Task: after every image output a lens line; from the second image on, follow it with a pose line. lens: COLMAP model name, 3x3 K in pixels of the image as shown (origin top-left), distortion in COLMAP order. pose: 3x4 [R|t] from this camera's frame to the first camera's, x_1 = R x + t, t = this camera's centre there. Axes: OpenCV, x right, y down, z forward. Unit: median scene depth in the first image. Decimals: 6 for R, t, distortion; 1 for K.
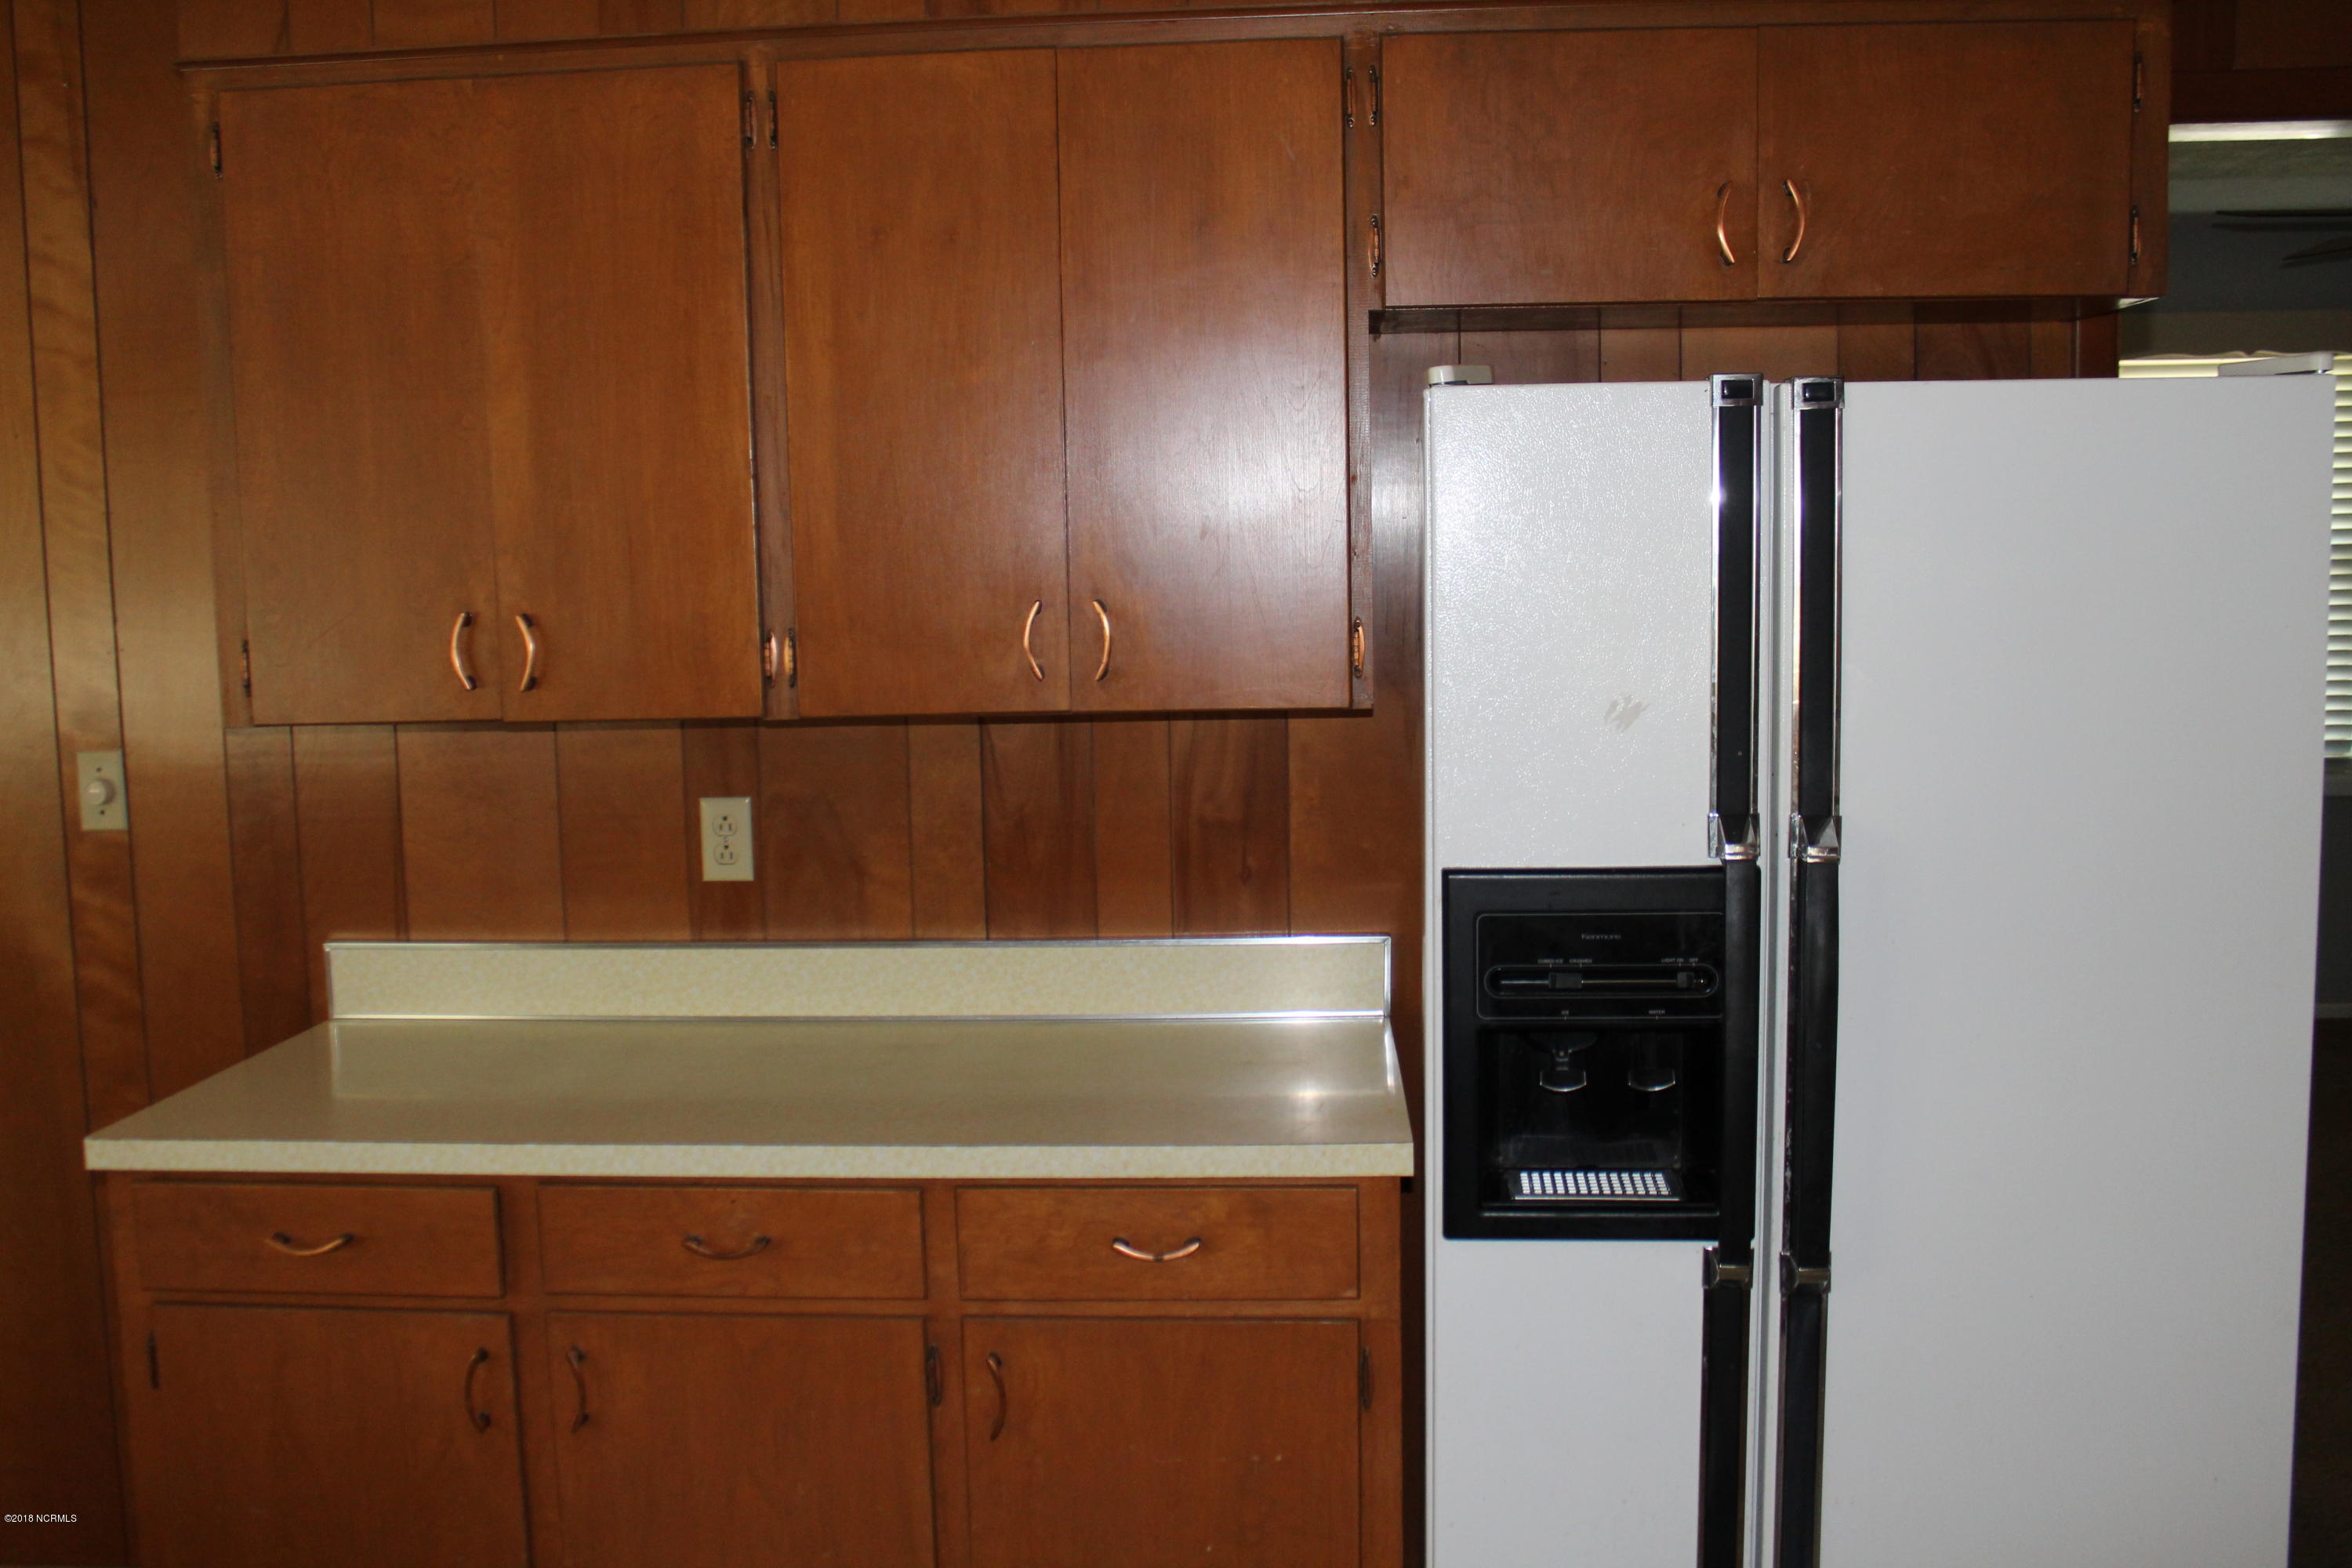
lens RADIAL K [[2242.3, 0, 1176.0], [0, 2242.3, 735.9], [0, 0, 1]] dist [-0.051831, -0.010676]
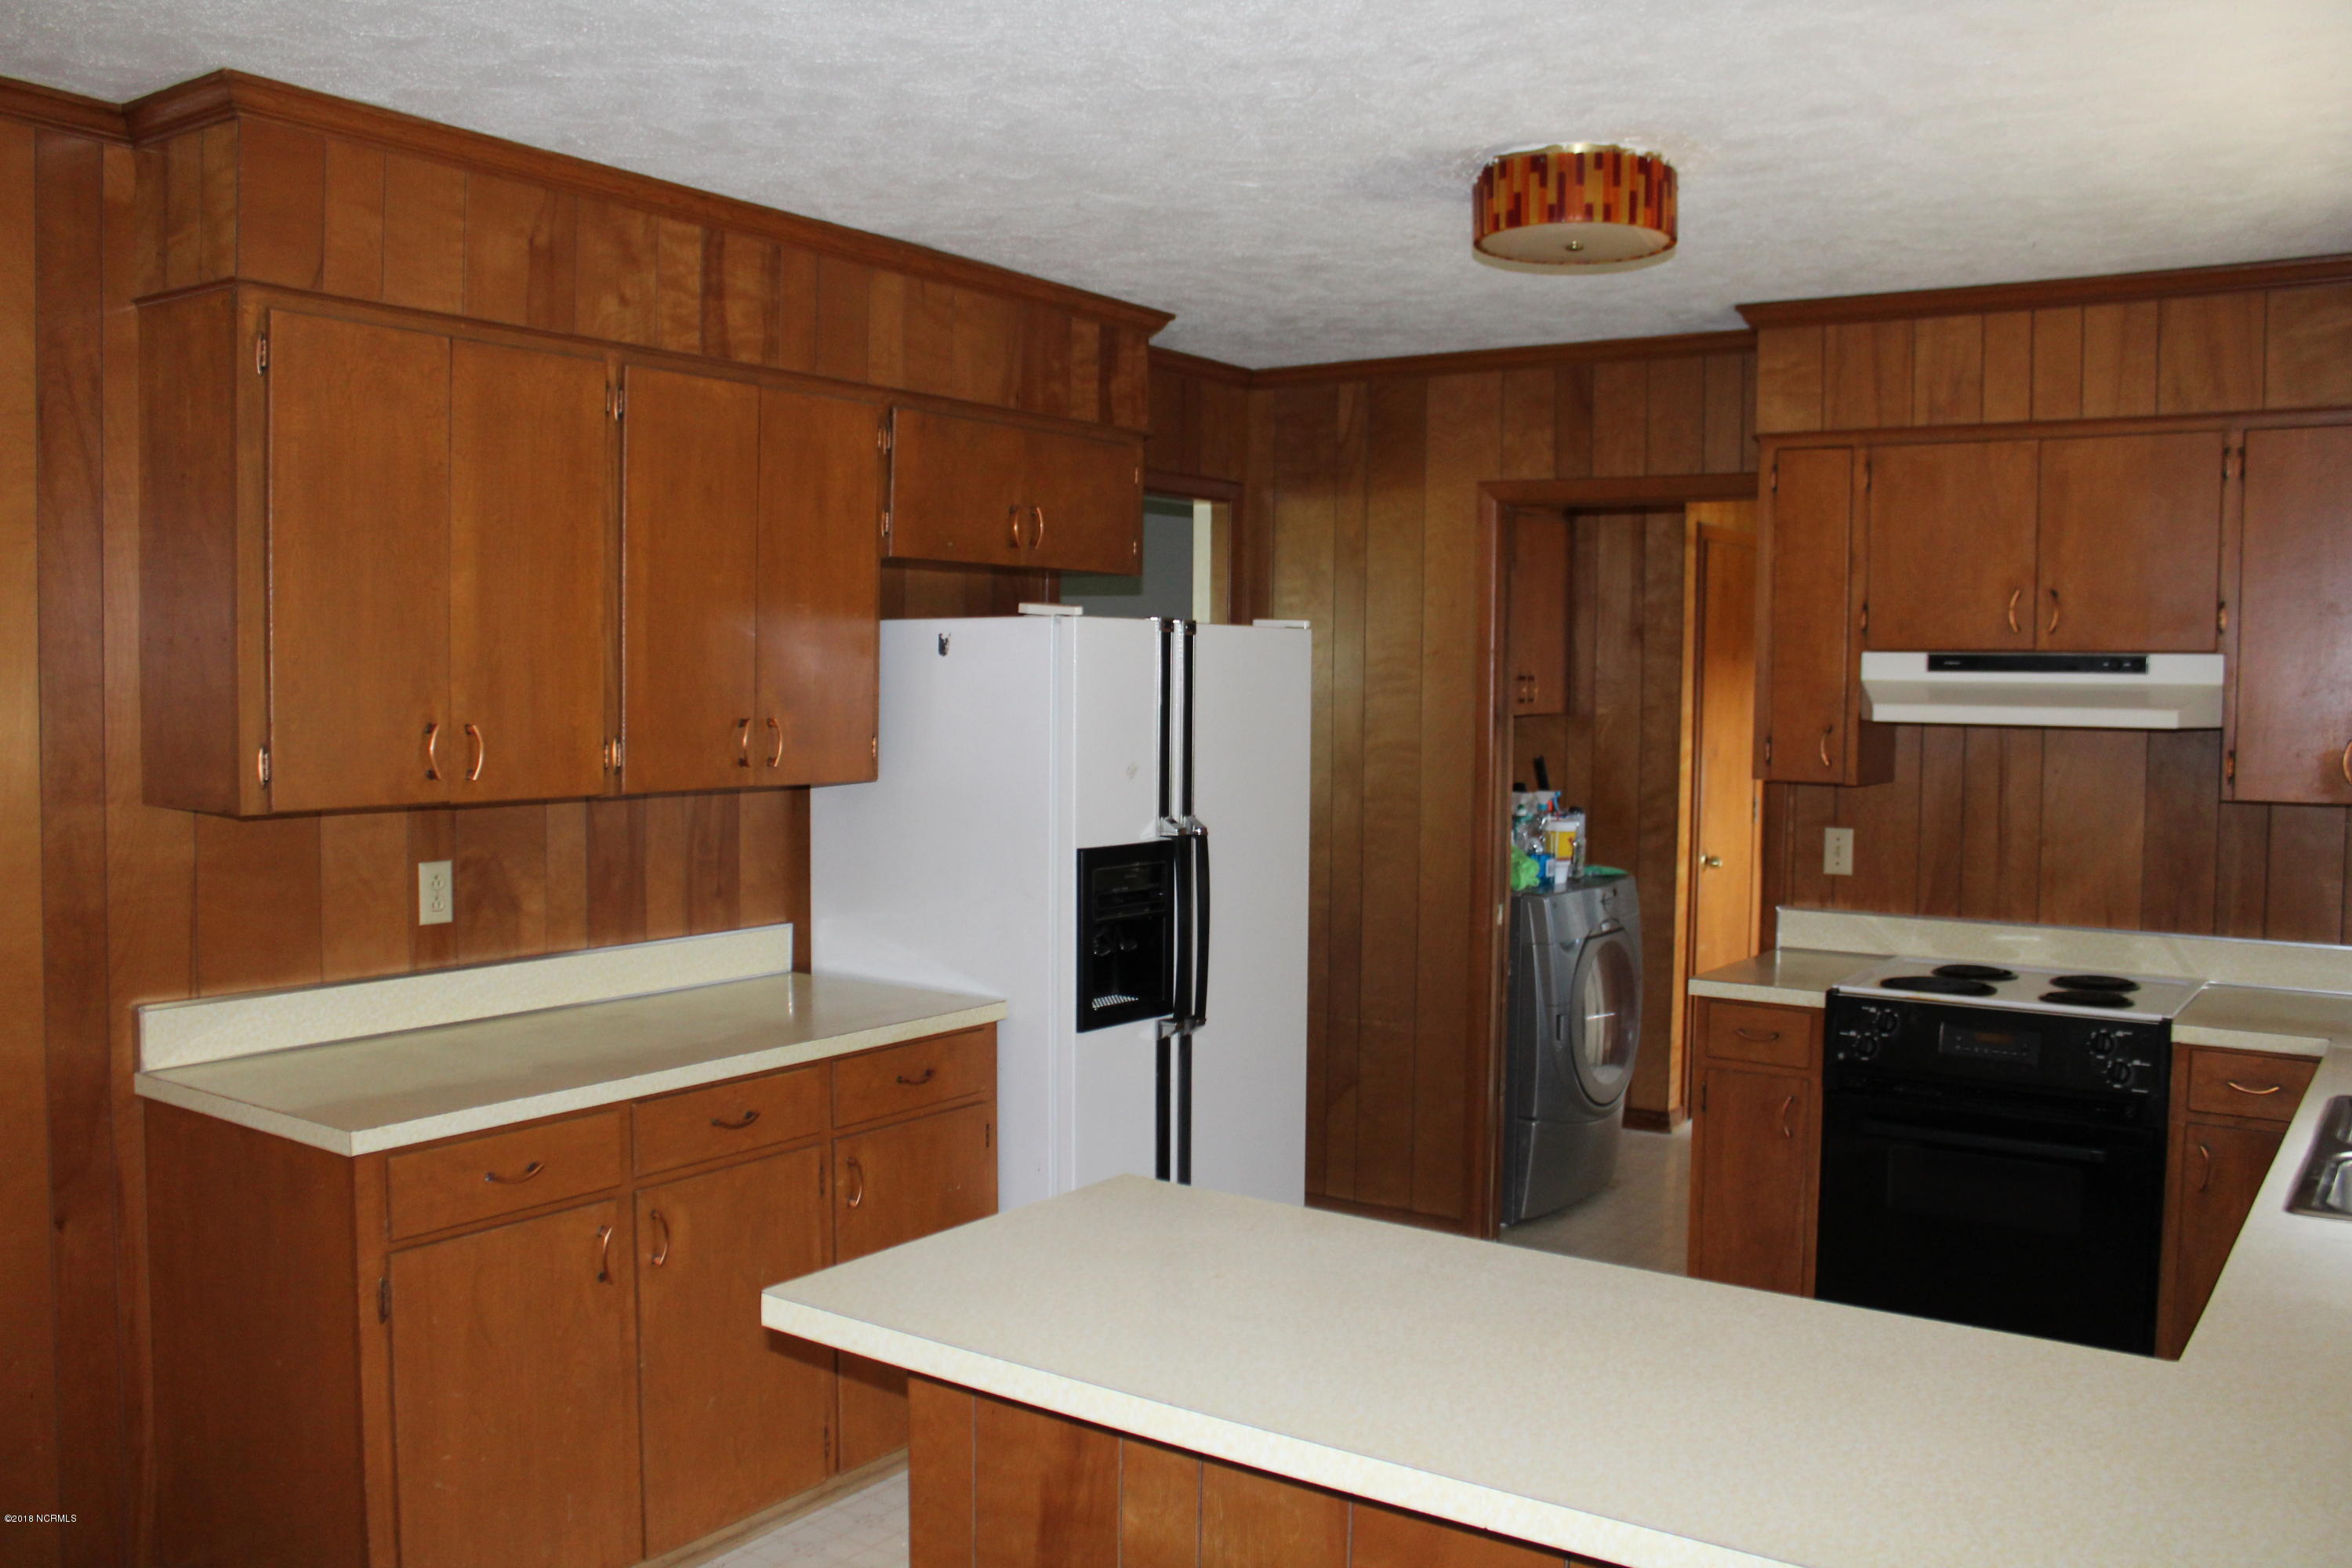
lens RADIAL K [[1966.9, 0, 1173.0], [0, 1966.9, 769.5], [0, 0, 1]] dist [-0.173695, 0.154685]
pose [[0.494109, -0.012661, 0.869308, -1.118821], [0.055213, 0.998333, -0.016842, 0.017701], [-0.867645, 0.056319, 0.493984, 0.032502]]
